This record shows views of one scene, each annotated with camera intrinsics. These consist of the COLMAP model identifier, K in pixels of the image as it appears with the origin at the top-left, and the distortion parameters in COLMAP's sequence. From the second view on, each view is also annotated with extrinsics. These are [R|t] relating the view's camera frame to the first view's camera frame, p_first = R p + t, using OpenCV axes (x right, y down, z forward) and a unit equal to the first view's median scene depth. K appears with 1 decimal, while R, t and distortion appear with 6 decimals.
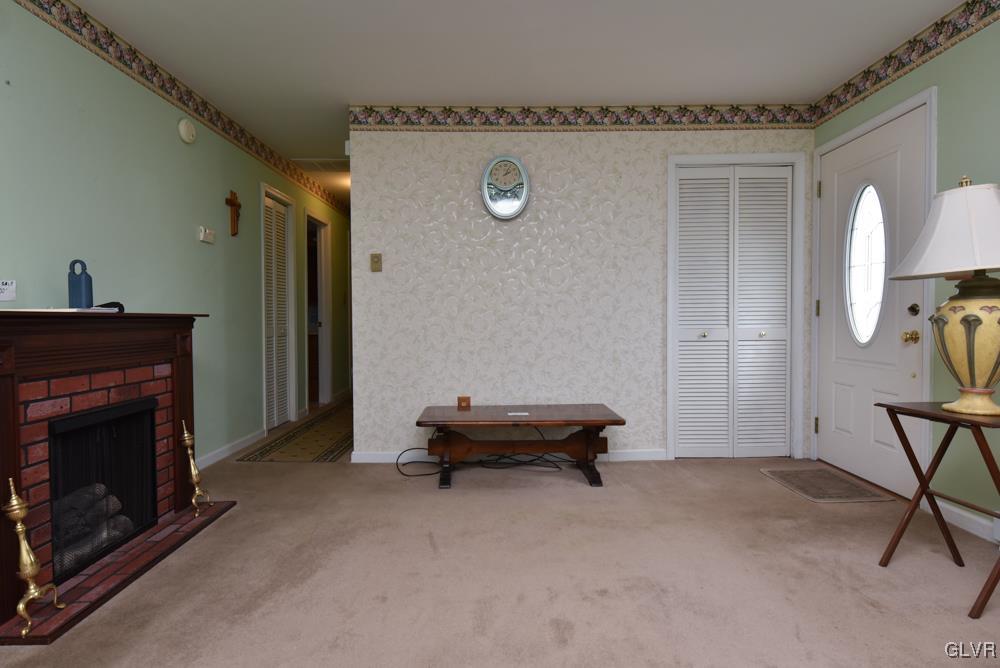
lens RADIAL K [[541.4, 0, 500.0], [0, 541.4, 334.0], [0, 0, 1]] dist [-0.014445, 0.000586]
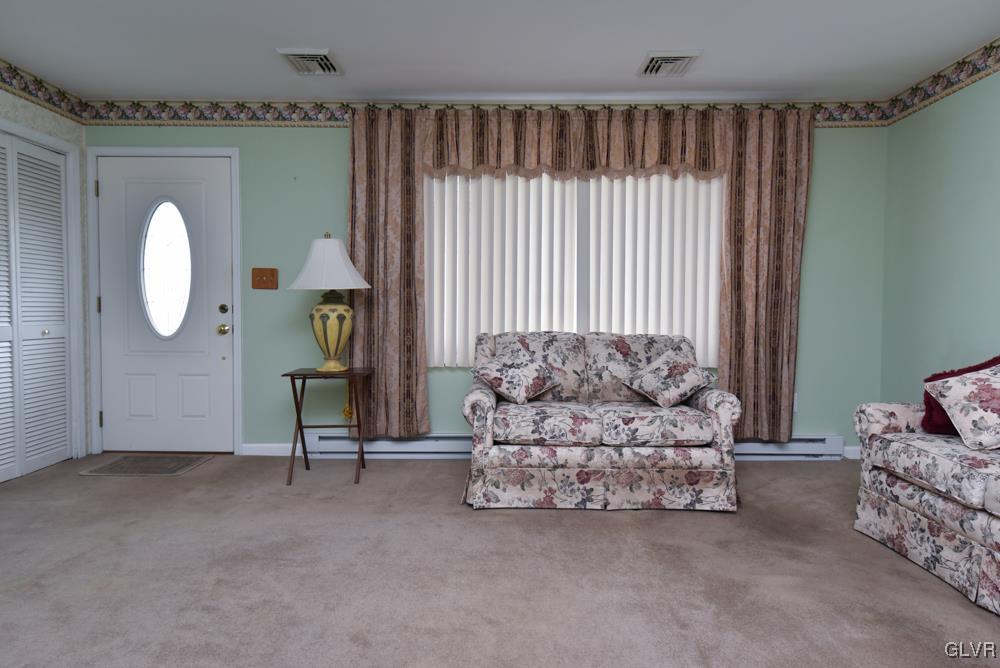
lens RADIAL K [[537.6, 0, 494.1], [0, 537.6, 326.5], [0, 0, 1]] dist [0.005825, 0.000359]
pose [[0.023599, -0.020328, 0.999515, -0.445855], [0.024409, 0.999507, 0.019752, -0.009093], [-0.999423, 0.023931, 0.024084, 0.240936]]
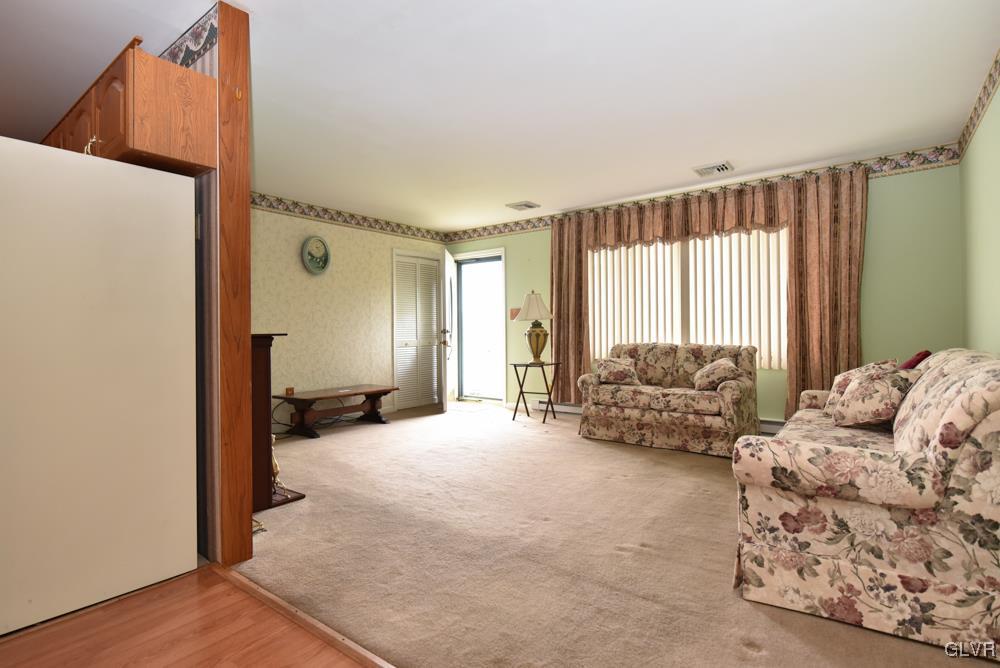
lens RADIAL K [[459.3, 0, 521.0], [0, 459.3, 337.0], [0, 0, 1]] dist [0.002123, -0.004642]
pose [[0.582791, -0.010607, 0.812553, -0.773998], [0.030624, 0.999491, -0.008917, 0.005396], [-0.812045, 0.030081, 0.582819, -0.302934]]
